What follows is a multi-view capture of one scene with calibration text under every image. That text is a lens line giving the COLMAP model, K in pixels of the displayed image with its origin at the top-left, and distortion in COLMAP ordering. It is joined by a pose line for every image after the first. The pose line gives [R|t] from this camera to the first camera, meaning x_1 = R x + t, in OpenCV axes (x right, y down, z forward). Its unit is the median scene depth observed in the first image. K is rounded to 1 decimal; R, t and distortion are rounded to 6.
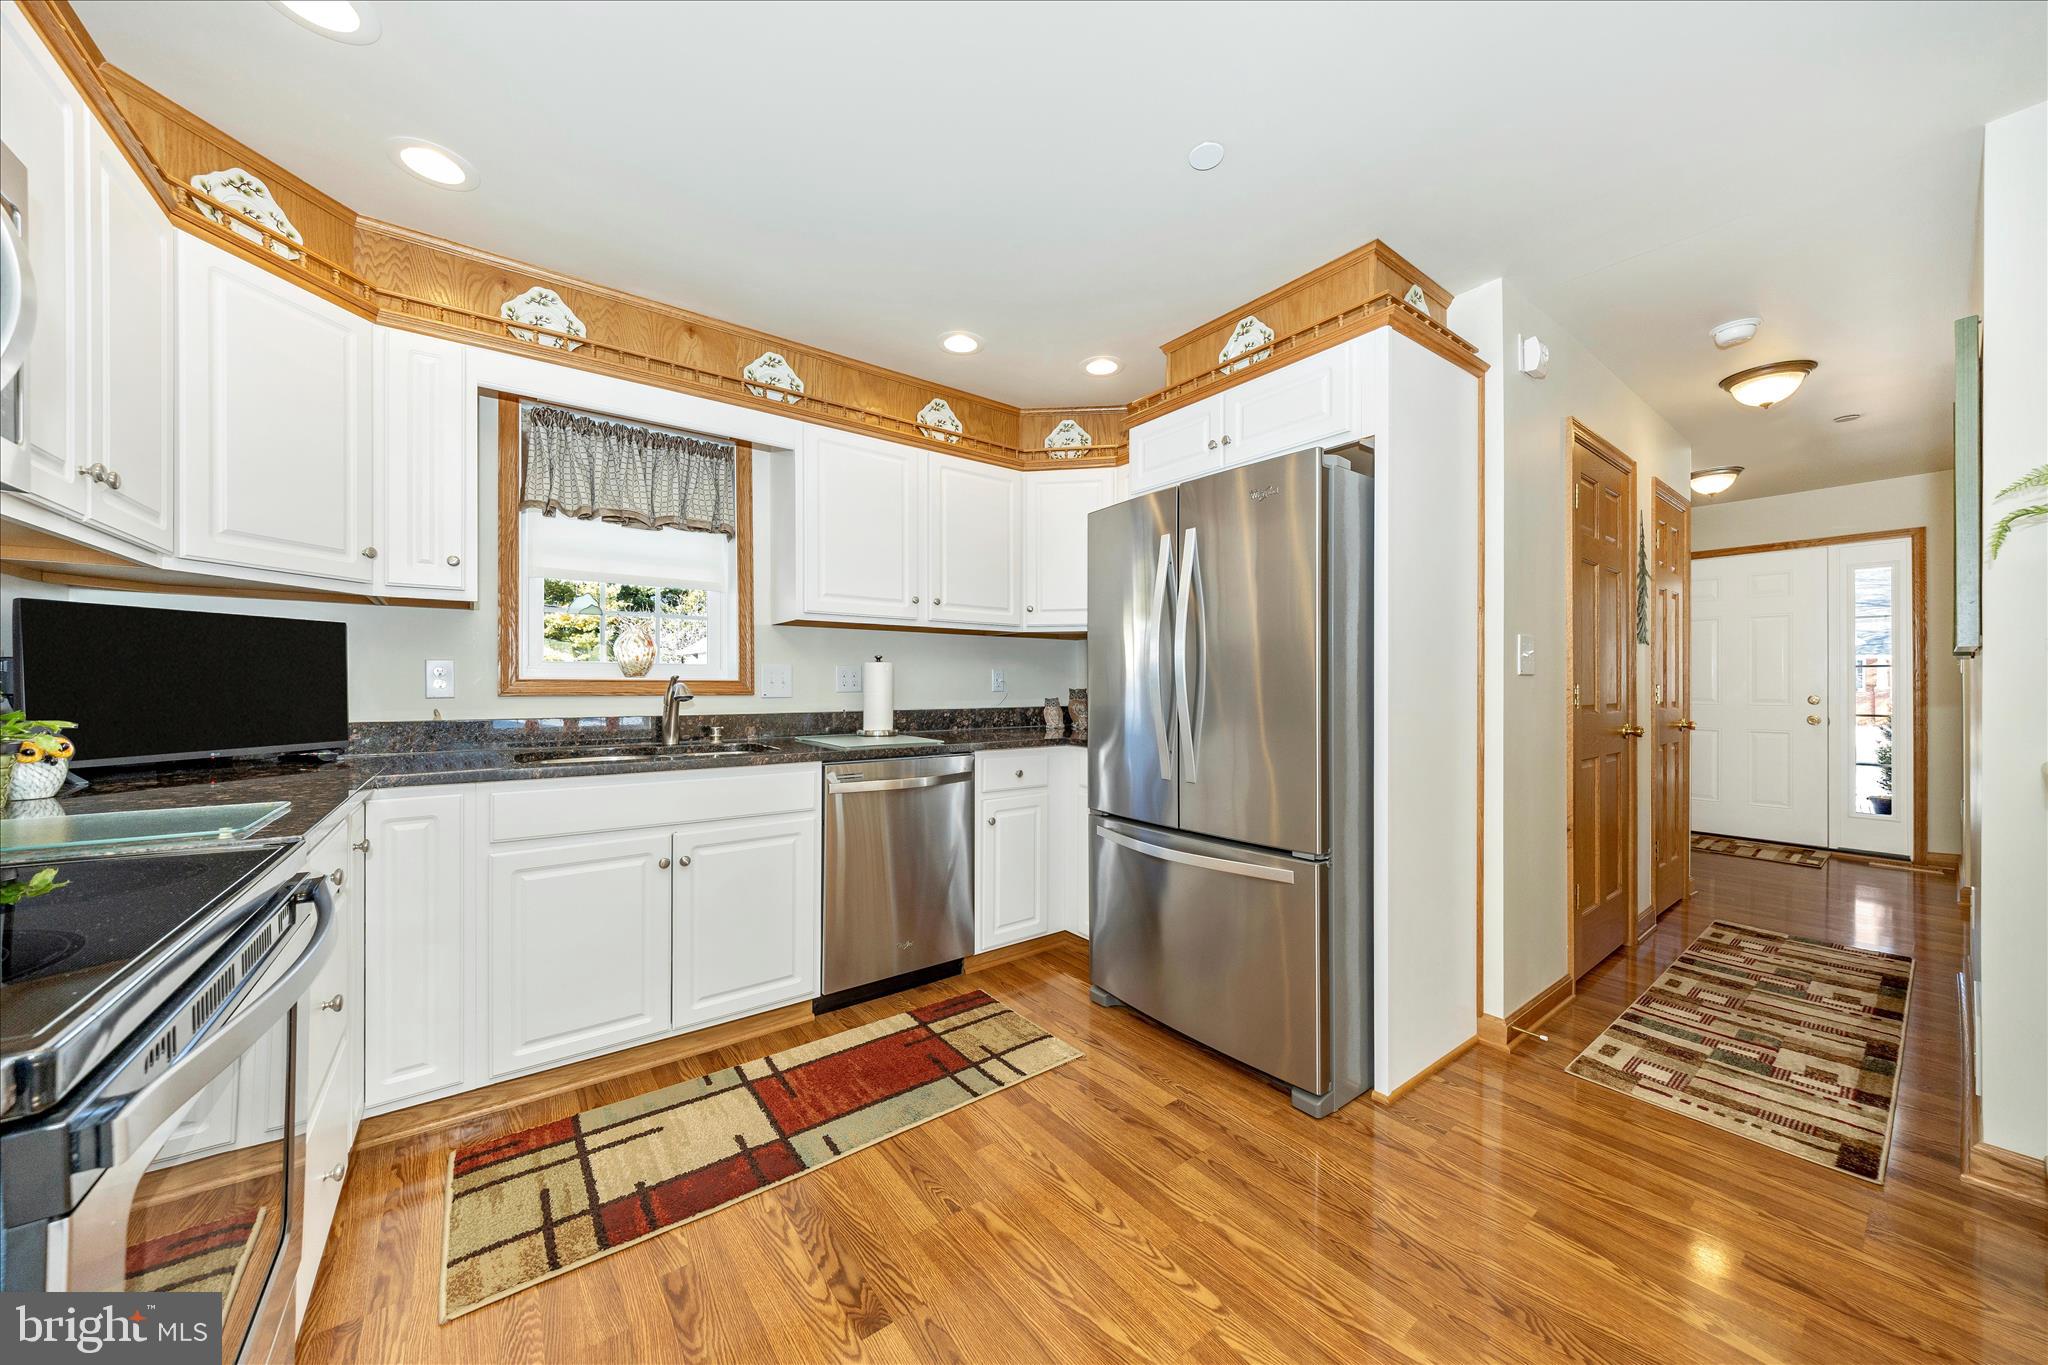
lens RADIAL K [[711.3, 0, 1017.3], [0, 711.3, 678.6], [0, 0, 1]] dist [0.001196, -0.003499]
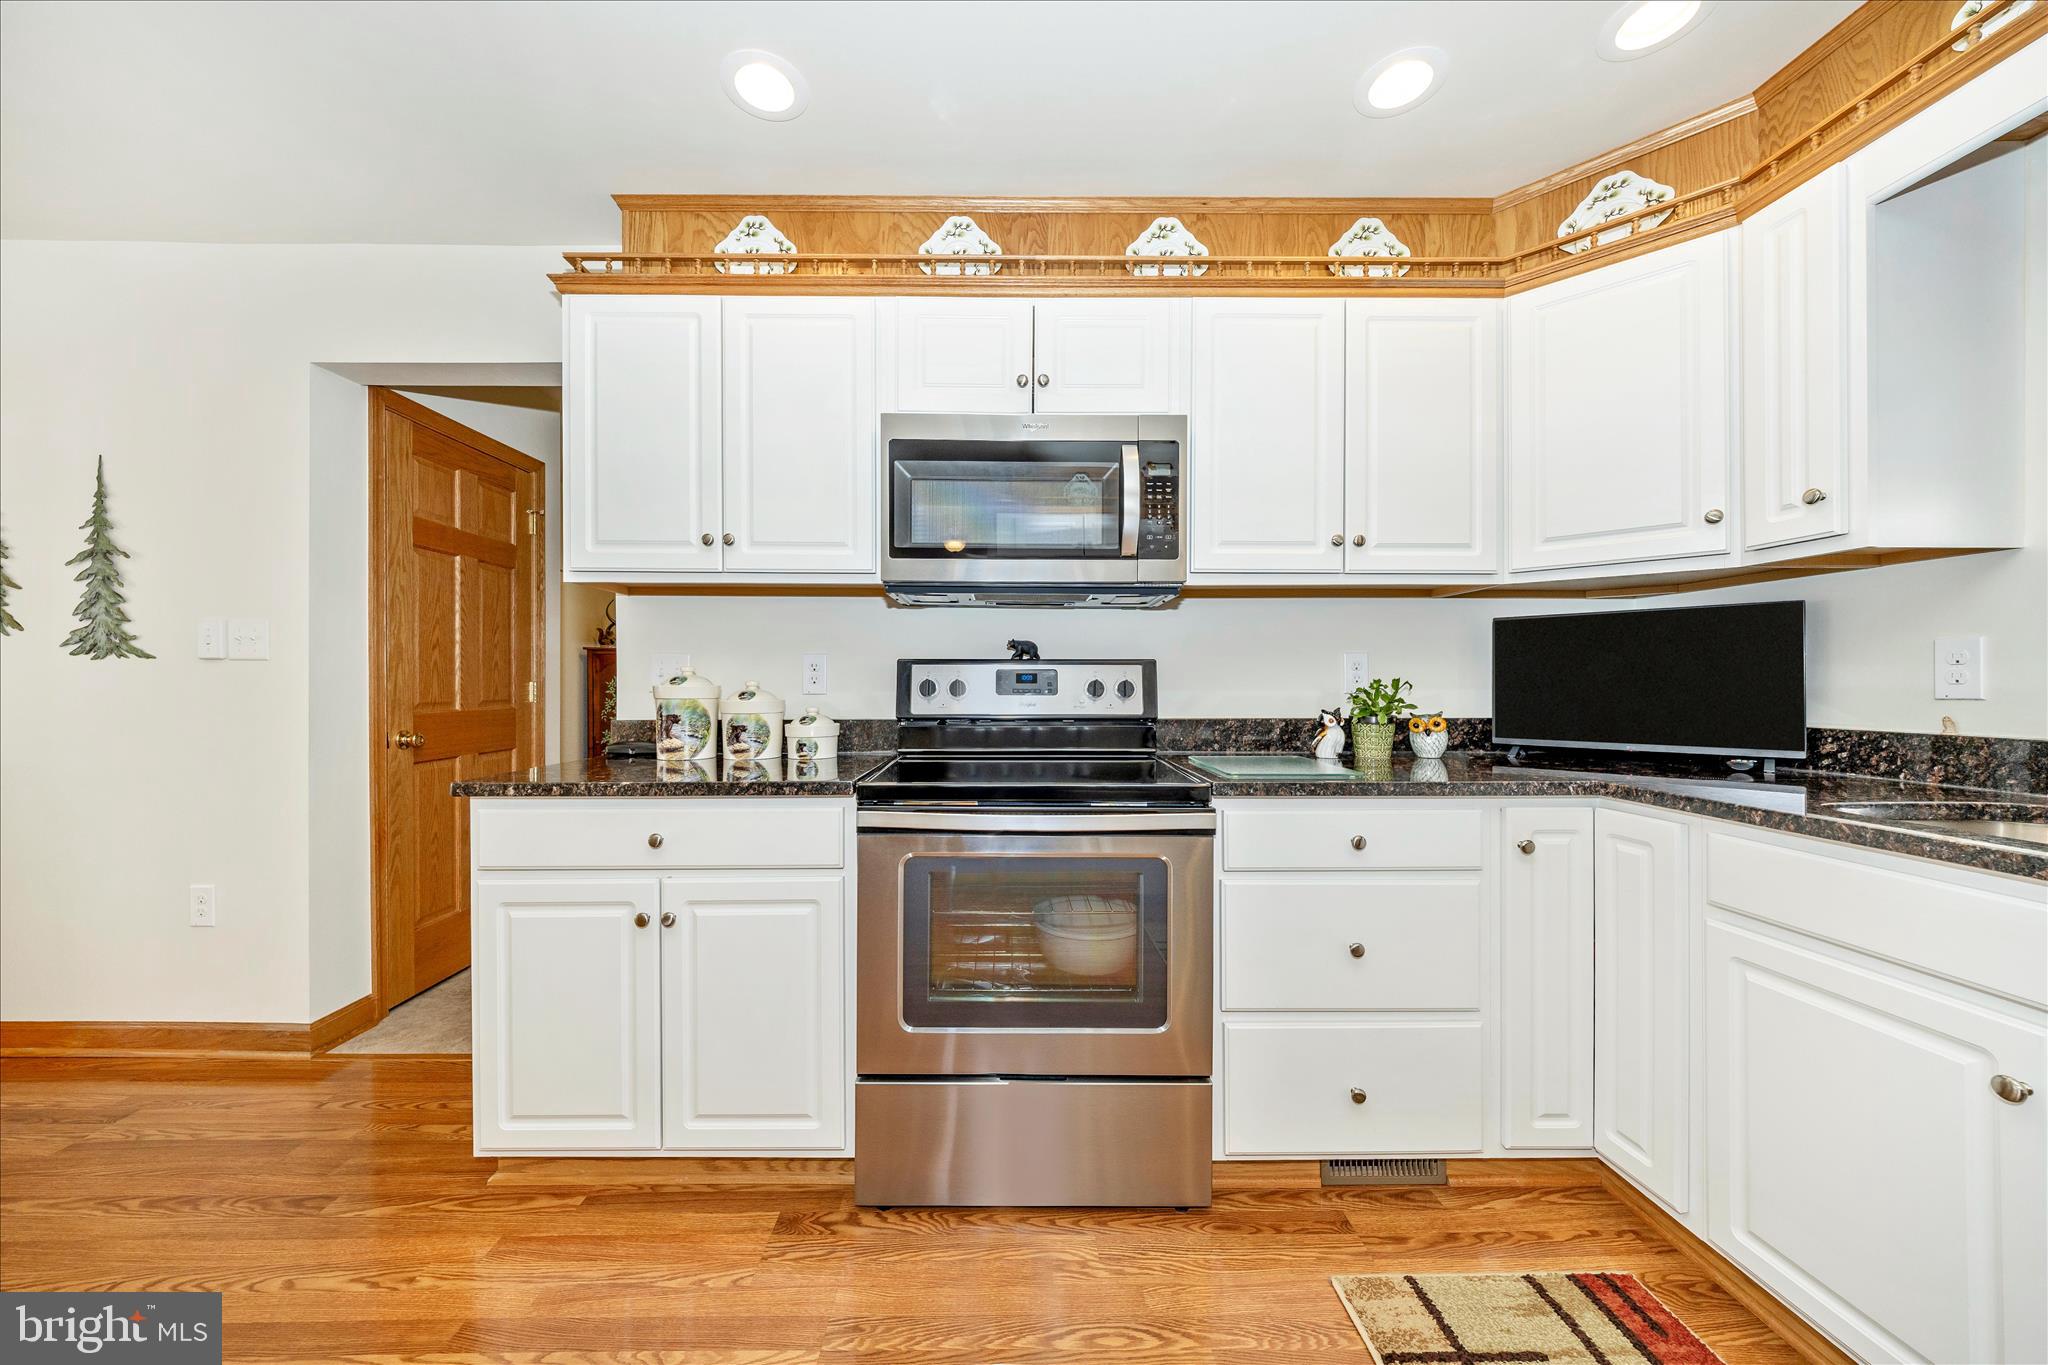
lens RADIAL K [[719.2, 0, 1017.3], [0, 719.2, 684.1], [0, 0, 1]] dist [0.001139, -0.000234]
pose [[-0.588398, -0.001263, -0.808571, 0.186949], [0.004959, 0.999974, -0.005170, 0.012367], [0.808557, -0.007052, -0.588376, 0.696196]]
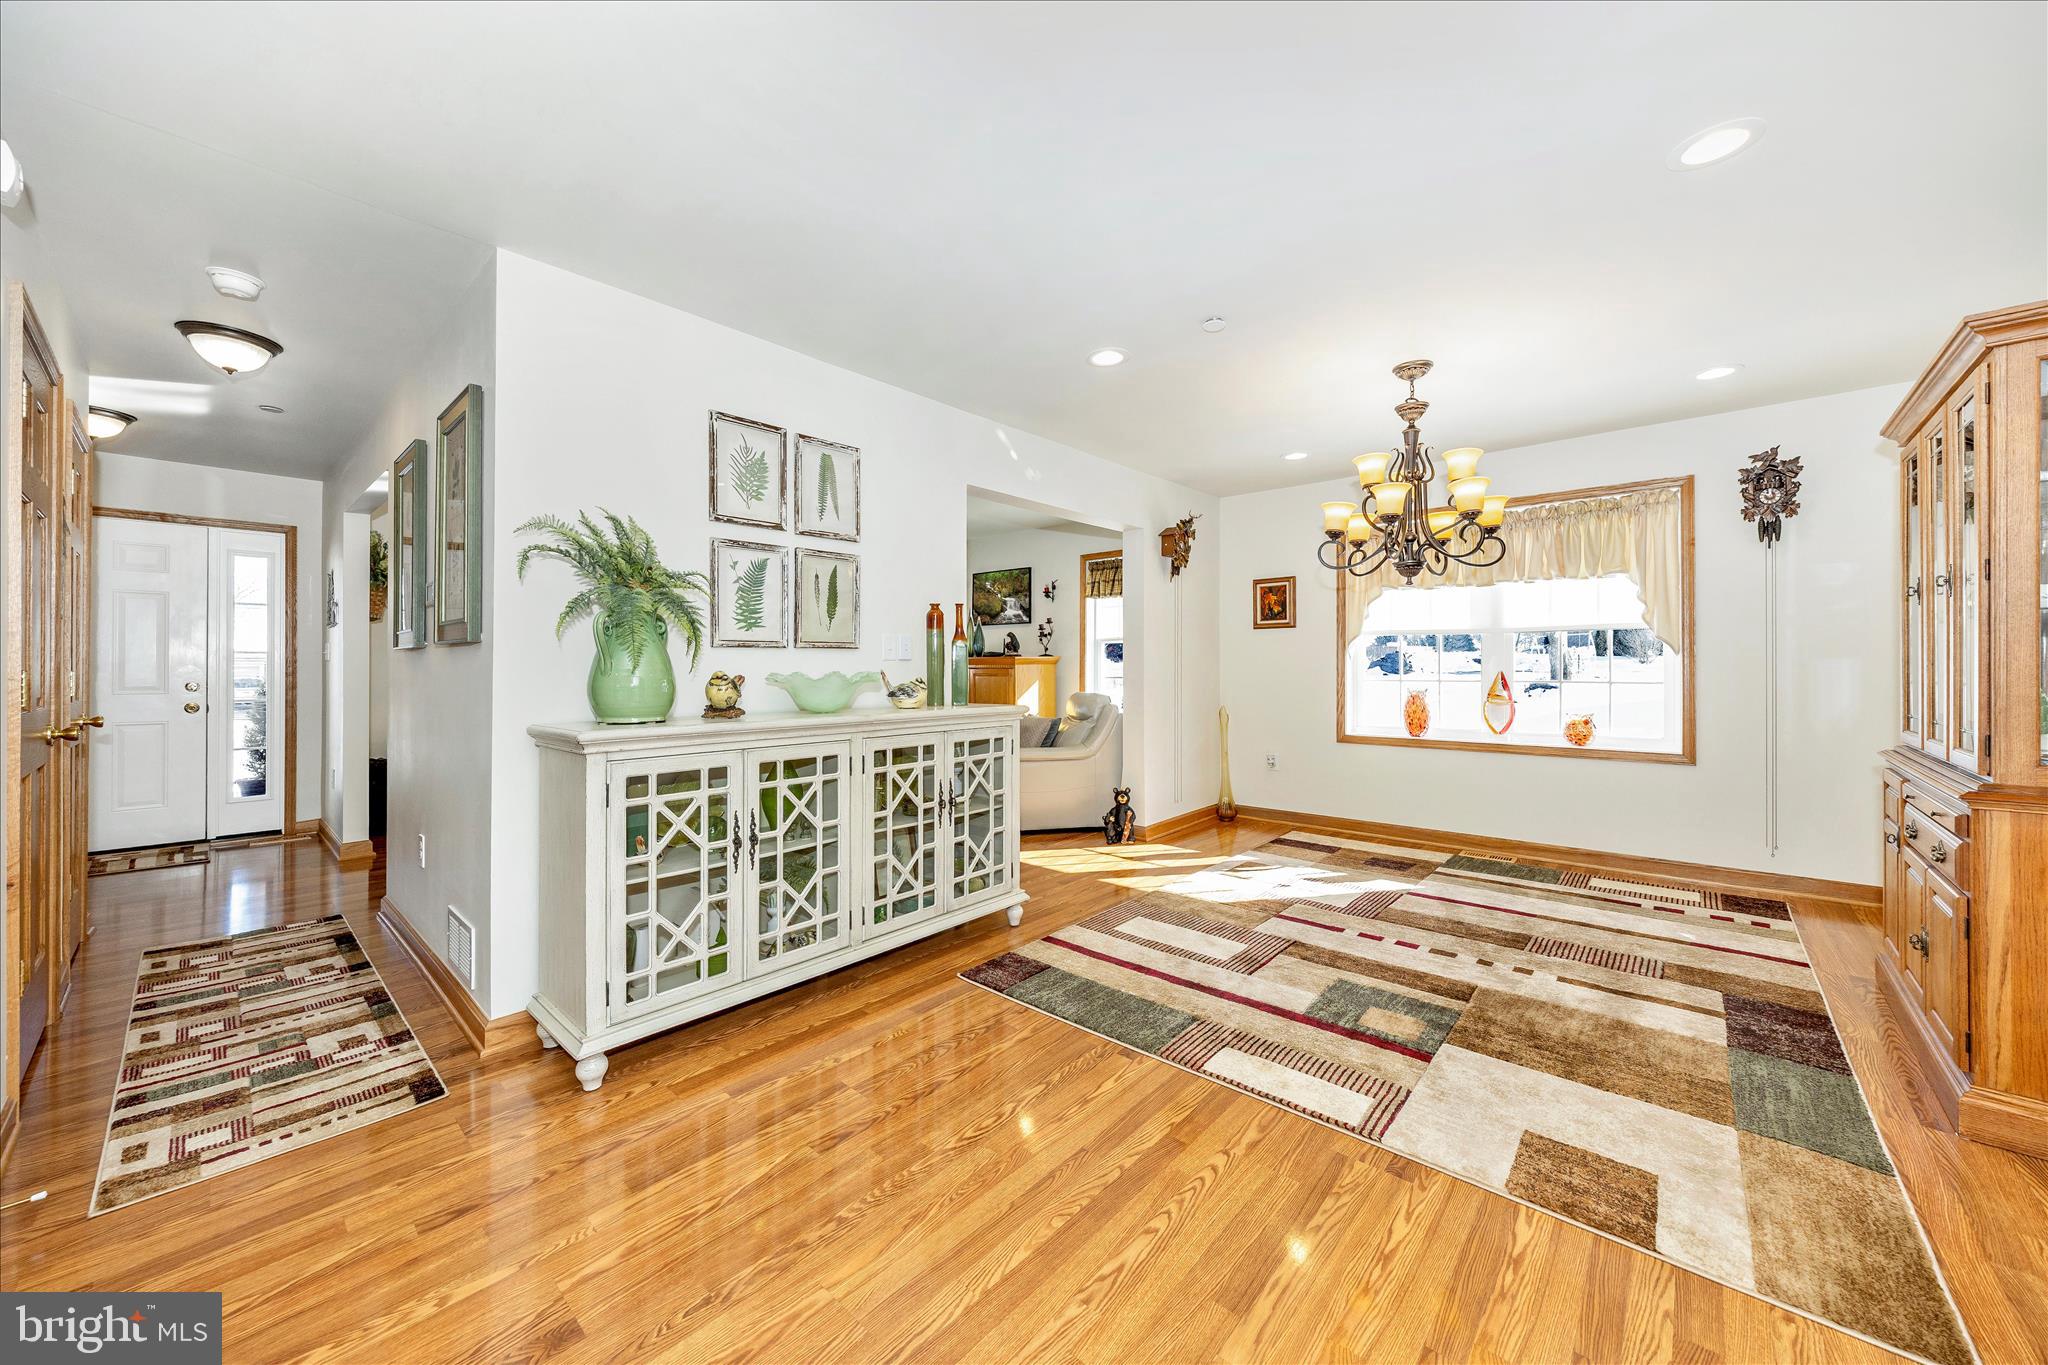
lens RADIAL K [[741.7, 0, 1025.7], [0, 741.7, 660.9], [0, 0, 1]] dist [-0.002297, -0.000033]
pose [[-0.197512, 0.009446, 0.980255, -0.127085], [-0.005967, 0.999923, -0.010837, -0.000532], [-0.980282, -0.007990, -0.197441, 0.209594]]
